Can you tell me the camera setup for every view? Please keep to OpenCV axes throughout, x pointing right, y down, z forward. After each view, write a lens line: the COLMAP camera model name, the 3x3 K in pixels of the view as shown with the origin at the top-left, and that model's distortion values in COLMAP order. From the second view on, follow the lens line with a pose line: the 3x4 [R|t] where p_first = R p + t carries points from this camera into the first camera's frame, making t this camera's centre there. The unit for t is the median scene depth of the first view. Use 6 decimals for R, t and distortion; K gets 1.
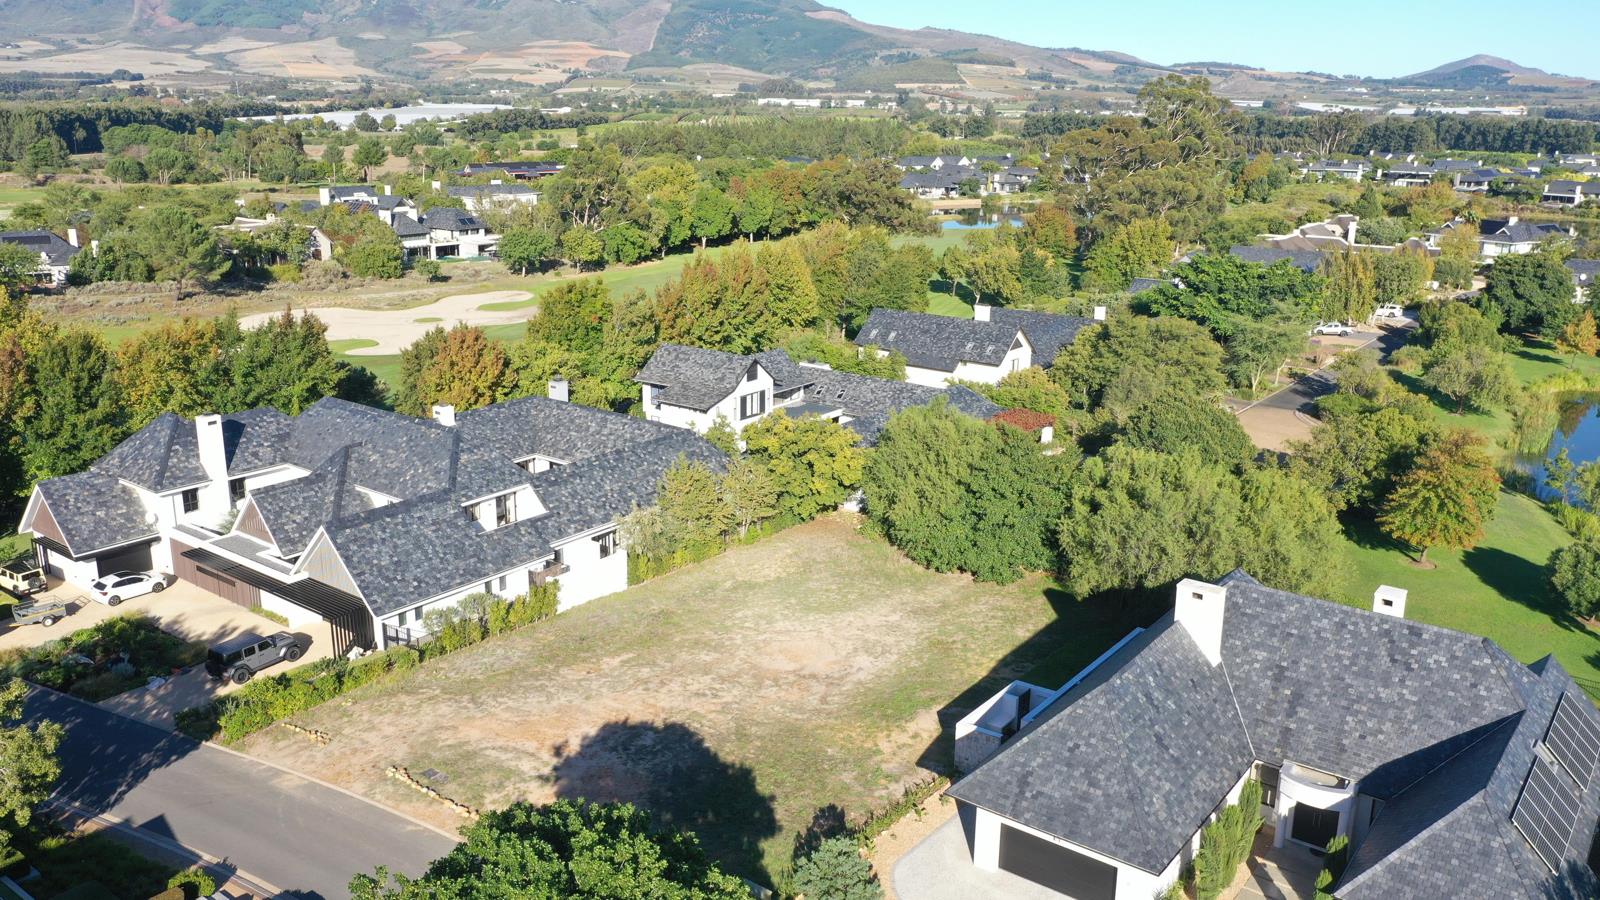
lens RADIAL K [[1294.7, 0, 809.4], [0, 1294.7, 449.3], [0, 0, 1]] dist [0.000110, 0.006240]
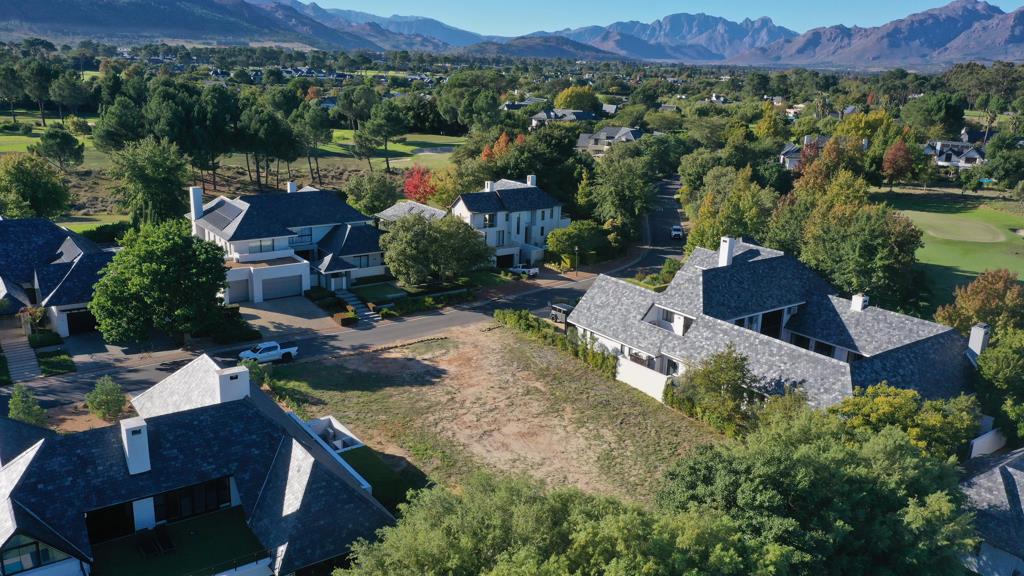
lens RADIAL K [[828.6, 0, 511.8], [0, 828.6, 285.4], [0, 0, 1]] dist [0.000110, 0.006240]
pose [[-0.290960, 0.231789, -0.928233, 0.995847], [-0.271056, 0.910485, 0.312322, -0.340696], [0.917535, 0.342476, -0.202086, 1.351449]]
